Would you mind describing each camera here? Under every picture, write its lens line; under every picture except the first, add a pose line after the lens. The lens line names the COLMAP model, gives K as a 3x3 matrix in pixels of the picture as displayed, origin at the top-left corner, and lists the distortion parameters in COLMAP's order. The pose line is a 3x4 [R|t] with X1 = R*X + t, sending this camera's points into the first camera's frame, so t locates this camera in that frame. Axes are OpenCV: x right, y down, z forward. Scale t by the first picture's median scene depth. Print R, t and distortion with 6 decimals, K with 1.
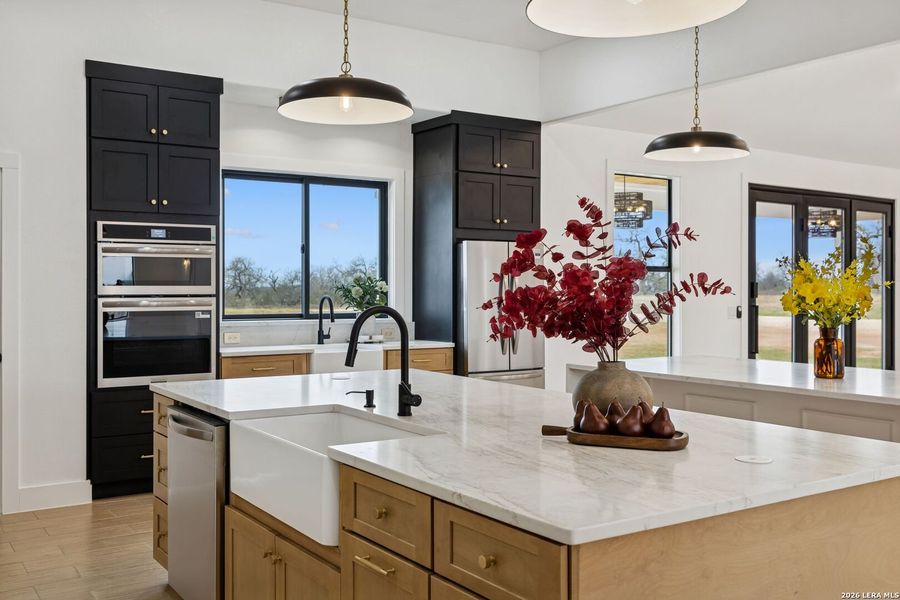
lens RADIAL K [[869.6, 0, 450.0], [0, 869.6, 300.0], [0, 0, 1]] dist [-0.001256, 0.001316]
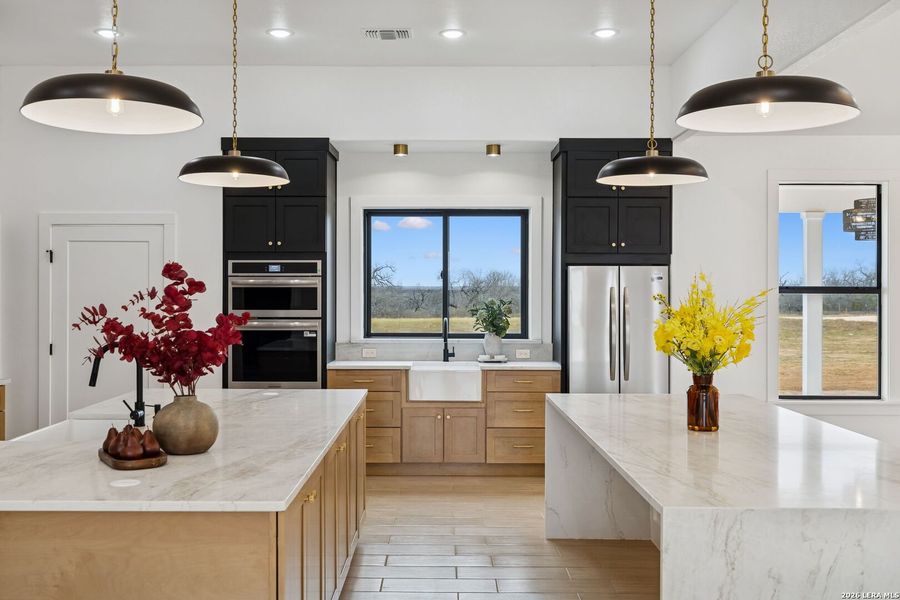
lens RADIAL K [[869.6, 0, 450.0], [0, 869.6, 300.0], [0, 0, 1]] dist [-0.001256, 0.001316]
pose [[0.835114, 0.006022, -0.550045, 0.540774], [-0.008722, 0.999959, -0.002295, -0.029086], [0.550008, 0.006714, 0.835132, 0.089664]]
